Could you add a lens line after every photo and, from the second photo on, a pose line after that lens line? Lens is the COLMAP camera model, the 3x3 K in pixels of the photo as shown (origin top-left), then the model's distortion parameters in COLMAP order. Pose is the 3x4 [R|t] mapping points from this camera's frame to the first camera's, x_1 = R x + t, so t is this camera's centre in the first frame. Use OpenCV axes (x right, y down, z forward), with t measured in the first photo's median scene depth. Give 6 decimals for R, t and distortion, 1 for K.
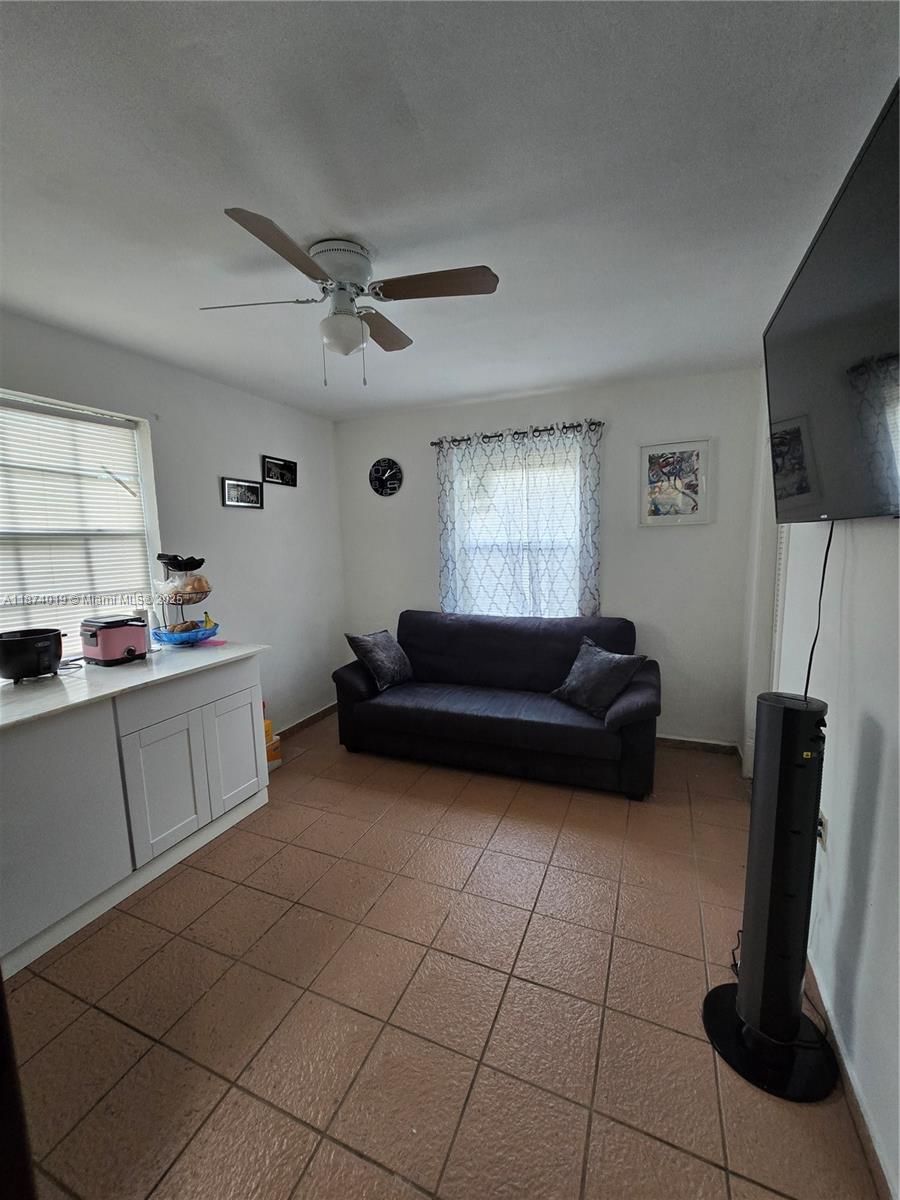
lens RADIAL K [[488.9, 0, 450.0], [0, 488.9, 600.0], [0, 0, 1]] dist [-0.001991, -0.000269]
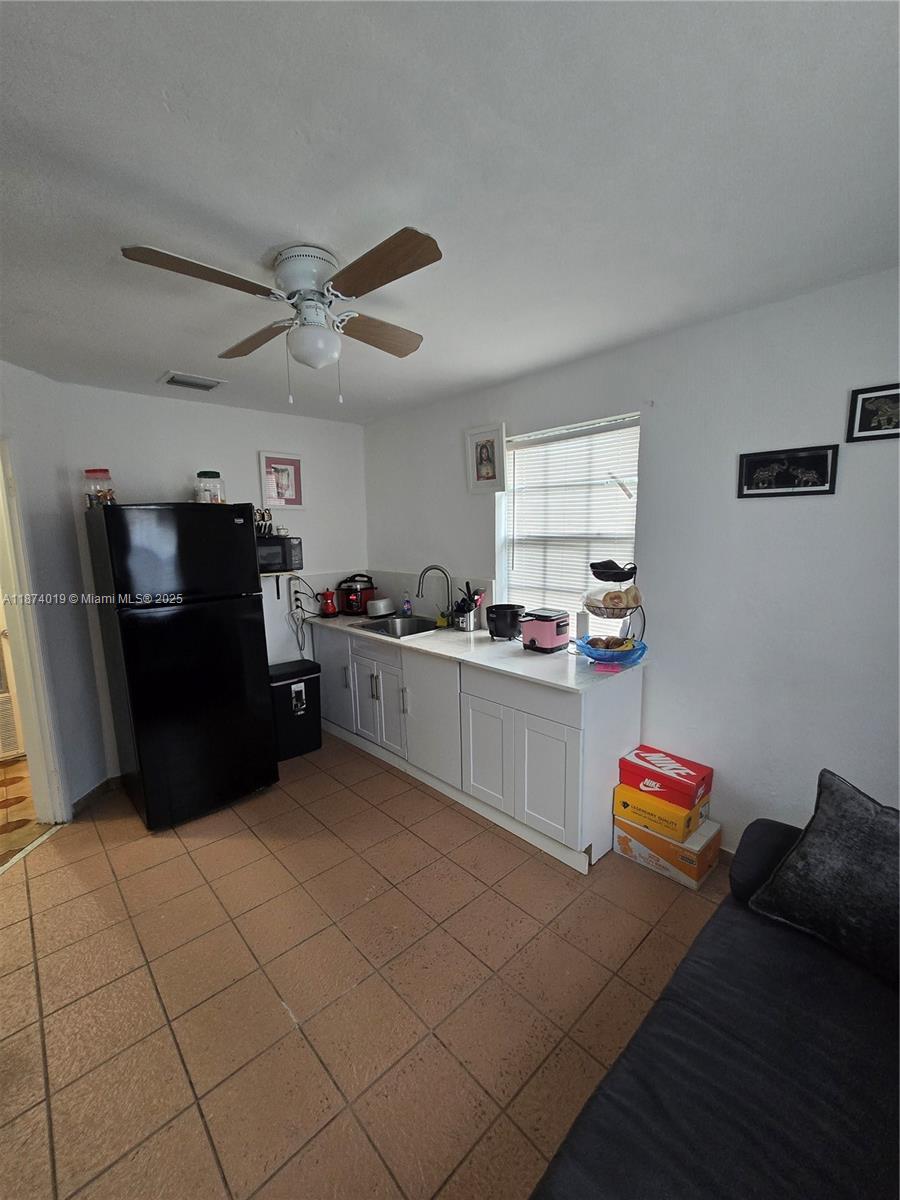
lens RADIAL K [[488.9, 0, 450.0], [0, 488.9, 600.0], [0, 0, 1]] dist [-0.001991, -0.000269]
pose [[-0.403157, 0.160389, -0.900966, 0.328645], [-0.088476, 0.973078, 0.212817, -0.160066], [0.910844, 0.165513, -0.378113, 0.901685]]
